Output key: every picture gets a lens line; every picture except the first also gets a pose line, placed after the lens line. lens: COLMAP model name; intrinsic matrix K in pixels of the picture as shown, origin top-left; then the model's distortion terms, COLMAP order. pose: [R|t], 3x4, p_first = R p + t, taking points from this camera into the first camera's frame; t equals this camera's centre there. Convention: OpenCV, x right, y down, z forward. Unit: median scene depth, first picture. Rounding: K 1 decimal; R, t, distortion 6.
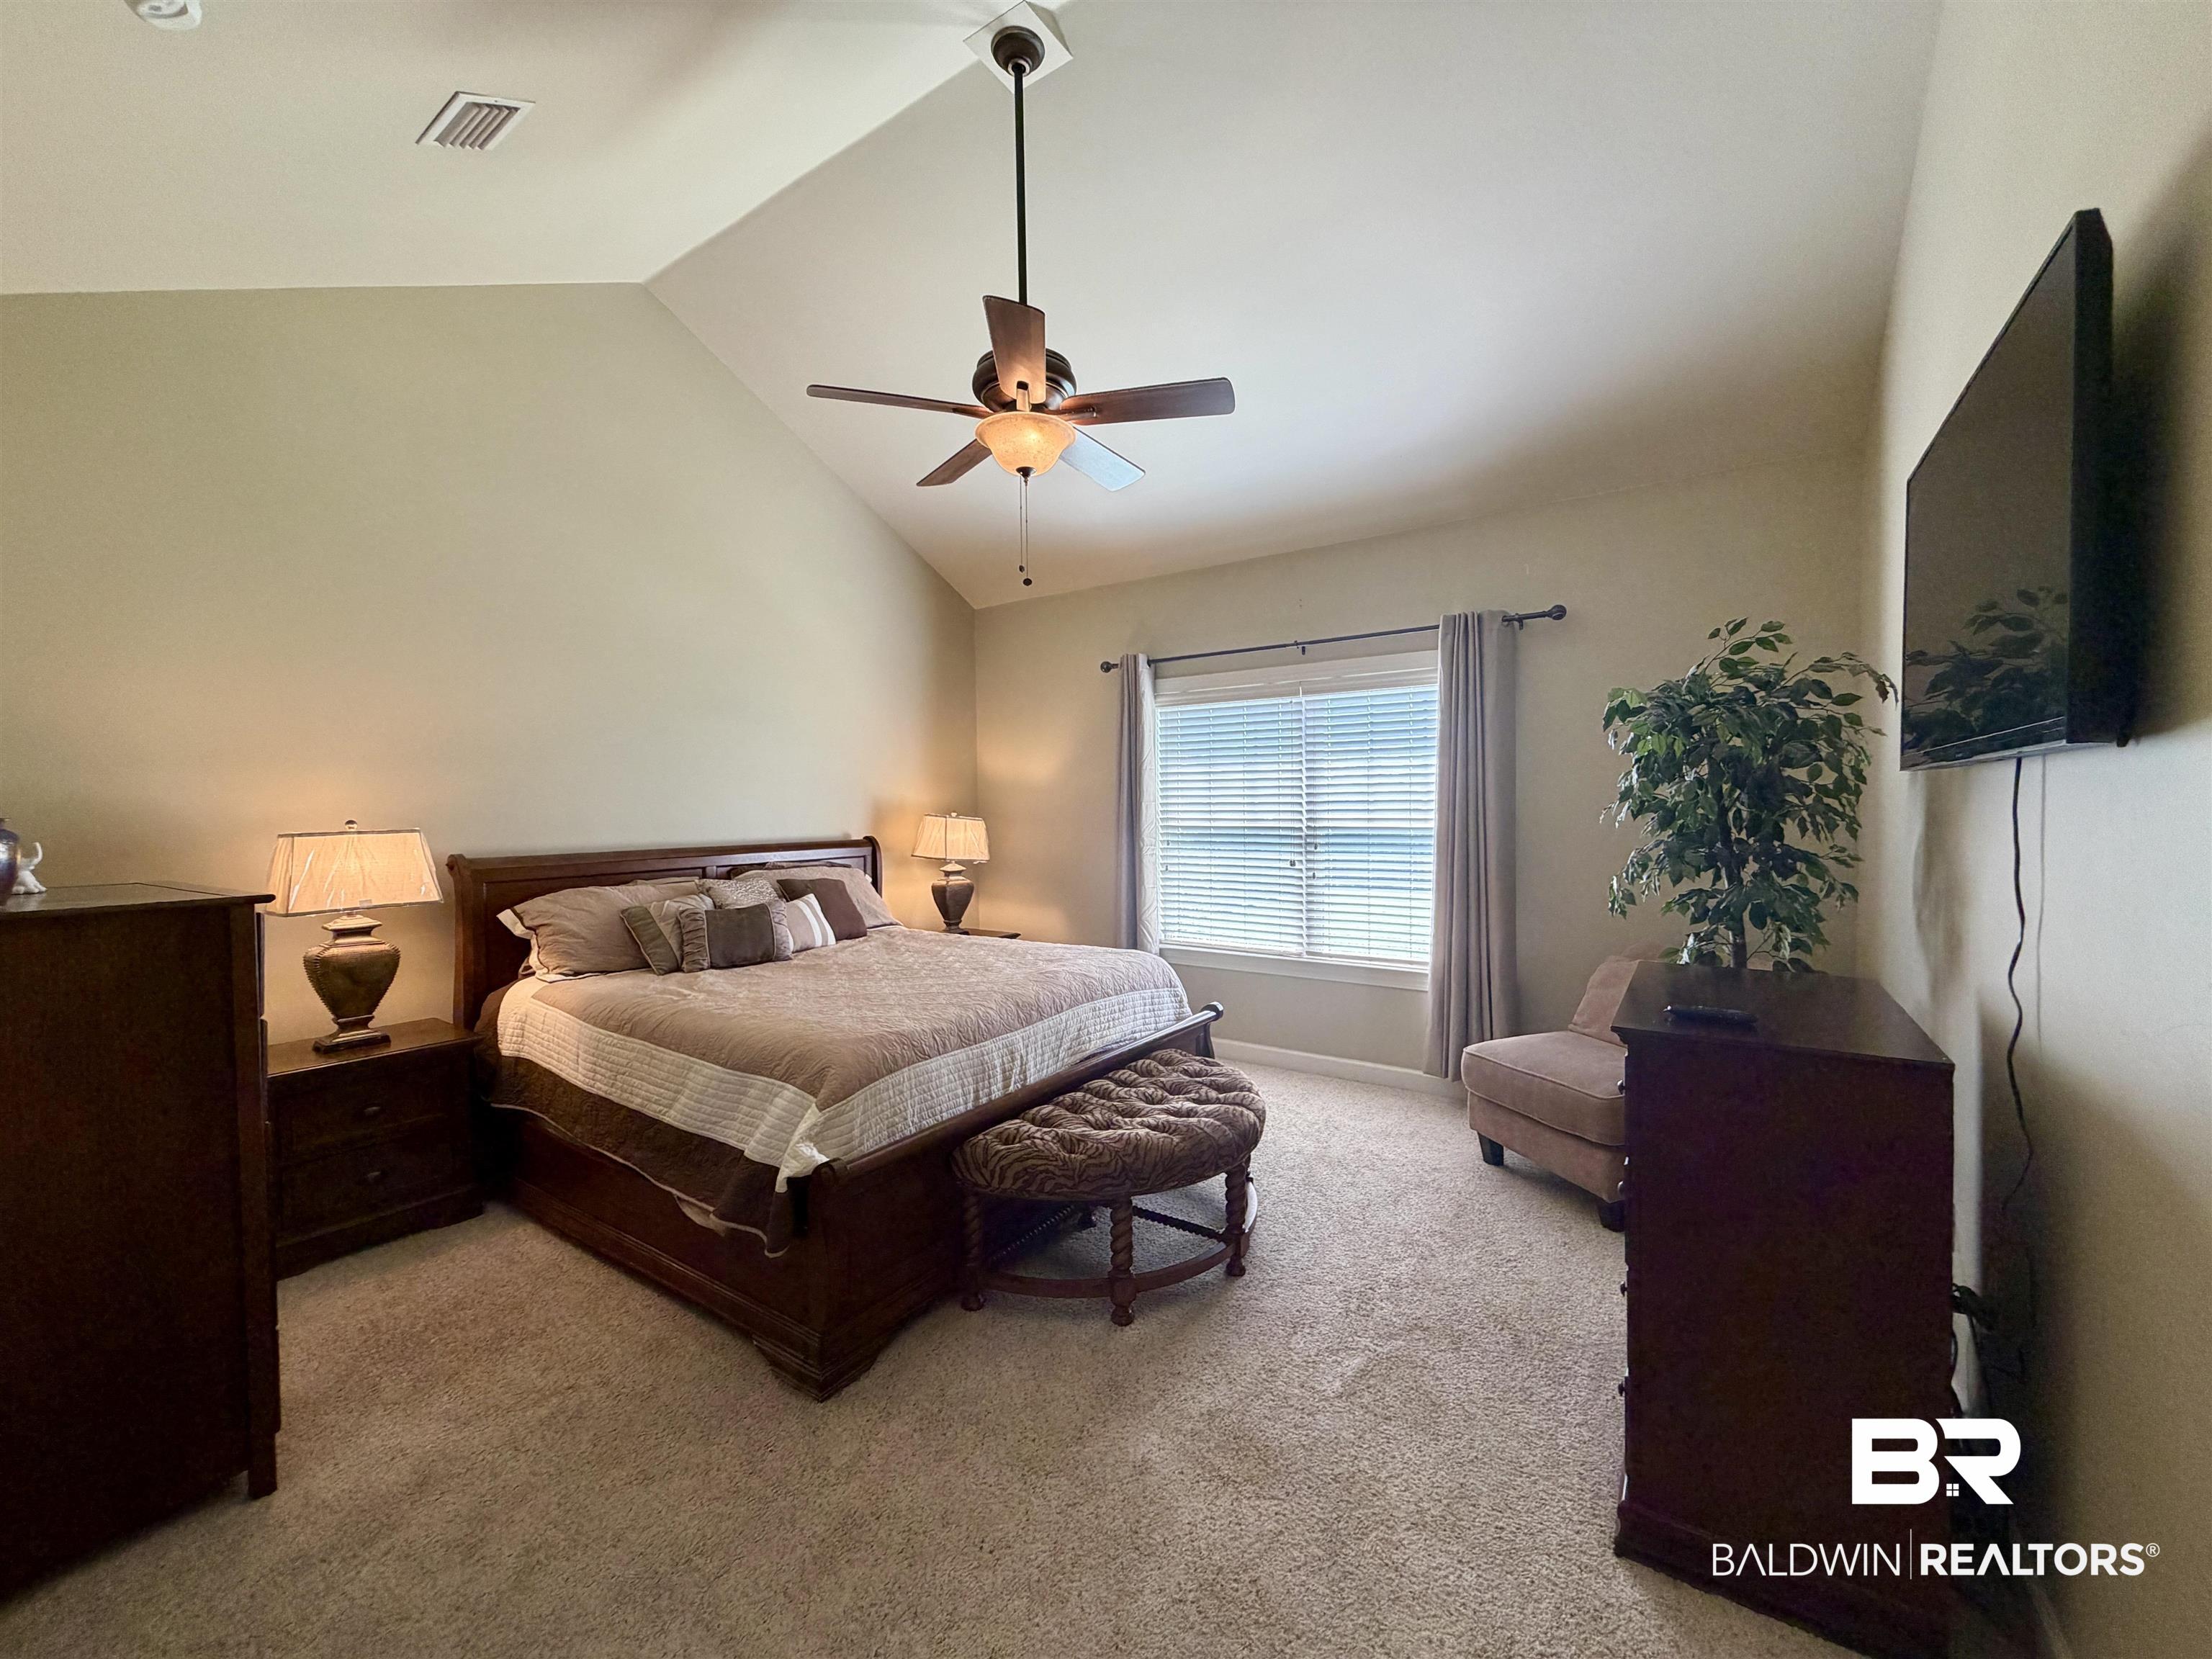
lens RADIAL K [[880.3, 0, 1104.0], [0, 880.3, 826.5], [0, 0, 1]] dist [0.002347, 0.000005]
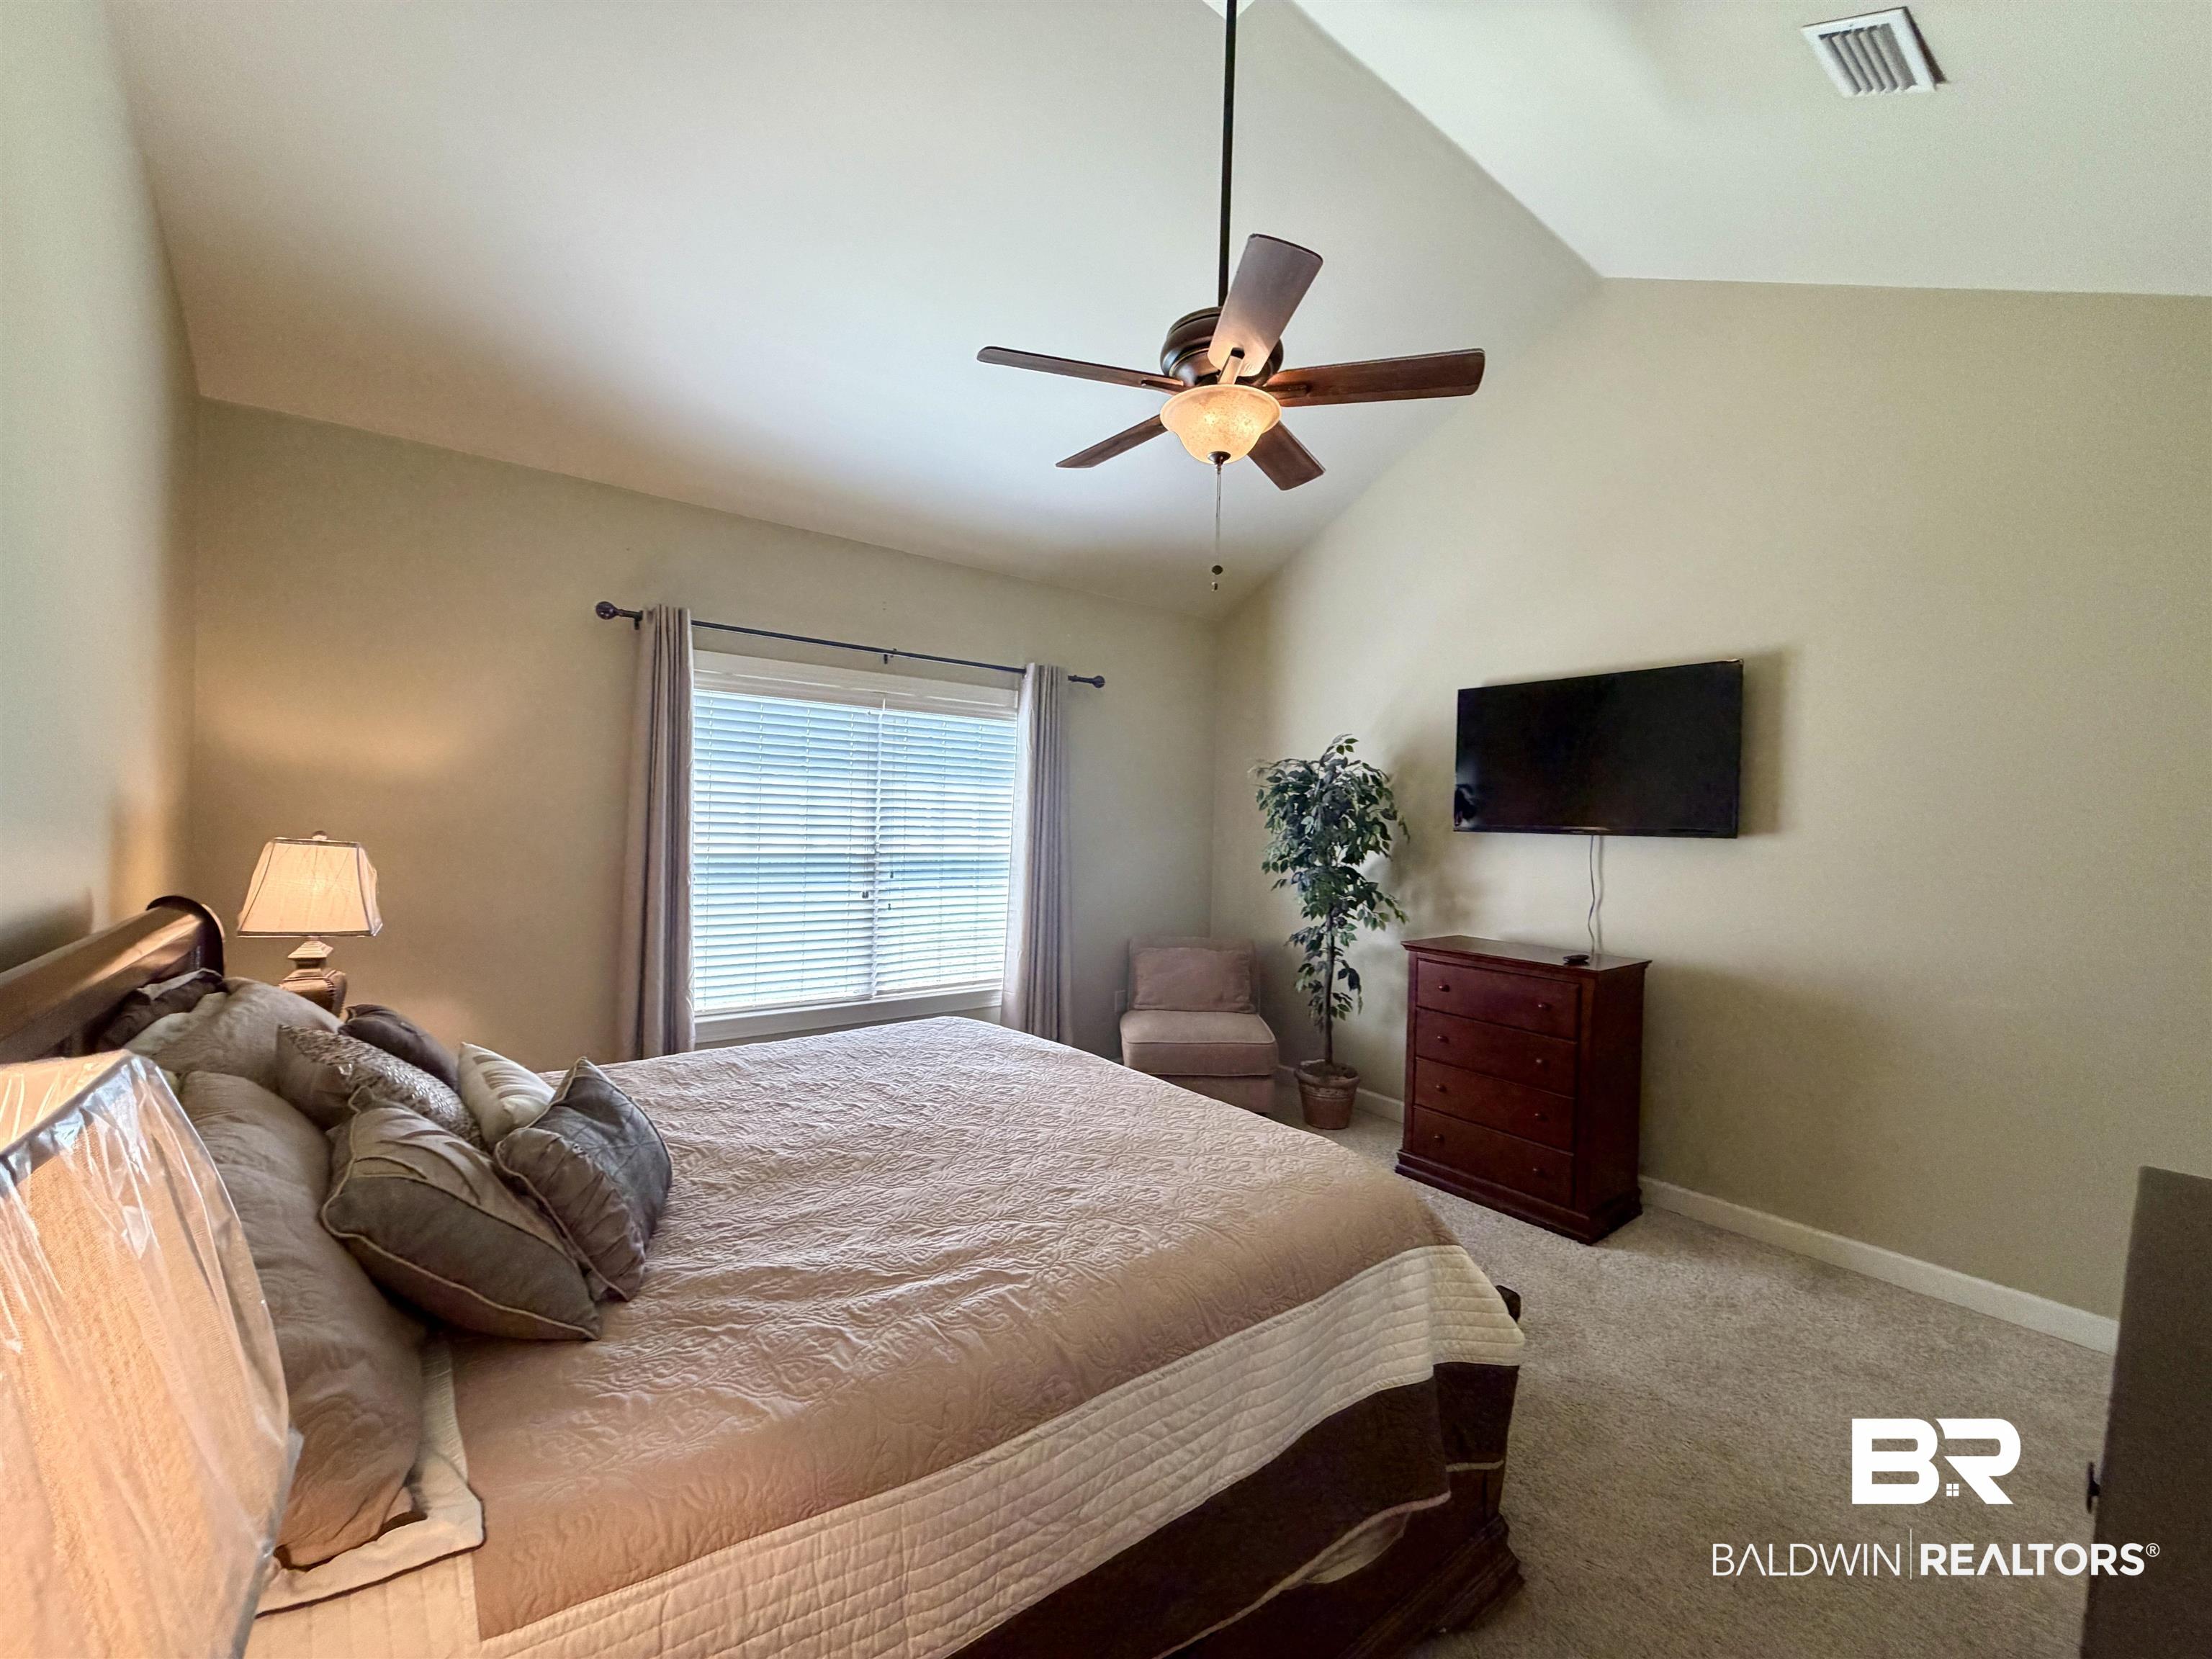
lens RADIAL K [[880.3, 0, 1104.5], [0, 880.3, 828.4], [0, 0, 1]] dist [0.002347, 0.000005]
pose [[0.324730, 0.013257, 0.945714, -0.550607], [-0.004115, 0.999912, -0.012604, -0.014793], [-0.945798, 0.000202, 0.324756, 0.487805]]
